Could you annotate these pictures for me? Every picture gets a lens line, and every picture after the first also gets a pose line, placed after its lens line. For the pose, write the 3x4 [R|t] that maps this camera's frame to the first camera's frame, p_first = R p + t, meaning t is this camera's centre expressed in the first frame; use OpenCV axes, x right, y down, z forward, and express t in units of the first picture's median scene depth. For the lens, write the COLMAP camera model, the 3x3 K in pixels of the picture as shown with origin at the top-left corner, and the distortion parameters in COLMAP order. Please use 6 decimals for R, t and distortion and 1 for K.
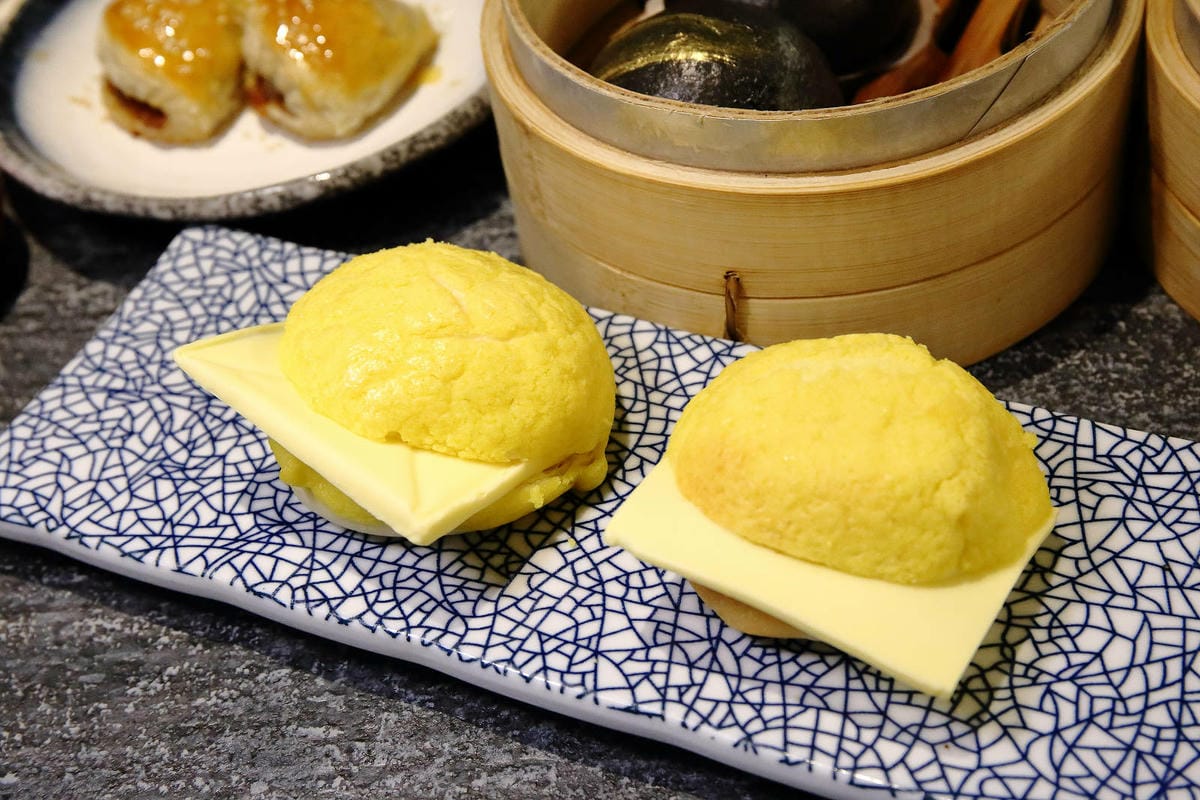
lens RADIAL K [[1913.9, 0, 600.0], [0, 1913.9, 400.0], [0, 0, 1]] dist [0.011794, 0.036276]
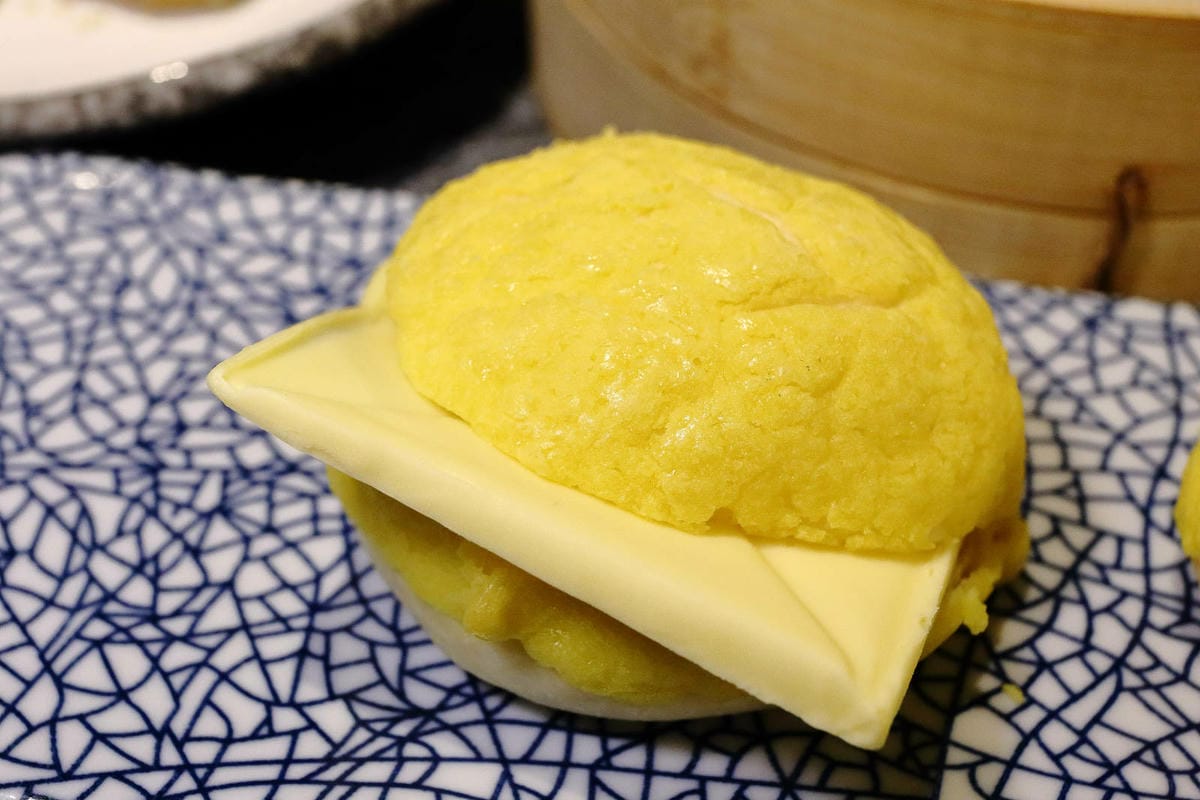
lens RADIAL K [[2010.8, 0, 600.0], [0, 2010.8, 400.0], [0, 0, 1]] dist [0.029065, -0.265509]
pose [[0.957213, -0.070088, 0.280770, -0.258498], [0.072450, 0.997370, 0.001972, -0.012595], [-0.280170, 0.018454, 0.959773, 0.494670]]
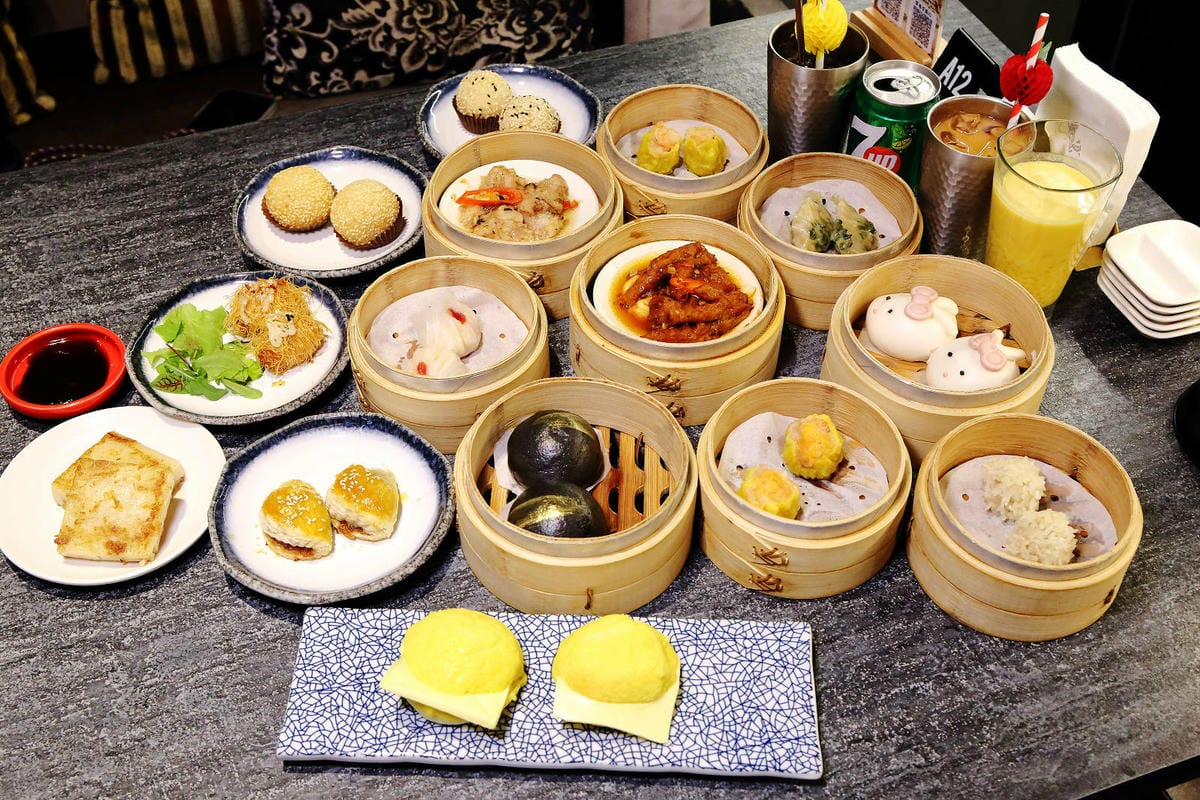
lens RADIAL K [[1436.2, 0, 600.0], [0, 1436.2, 400.0], [0, 0, 1]] dist [0.010514, 0.006940]
pose [[0.909715, -0.201696, 0.362956, -0.584508], [0.190978, 0.979401, 0.065588, -0.483573], [-0.368708, 0.009651, 0.929495, -1.024228]]
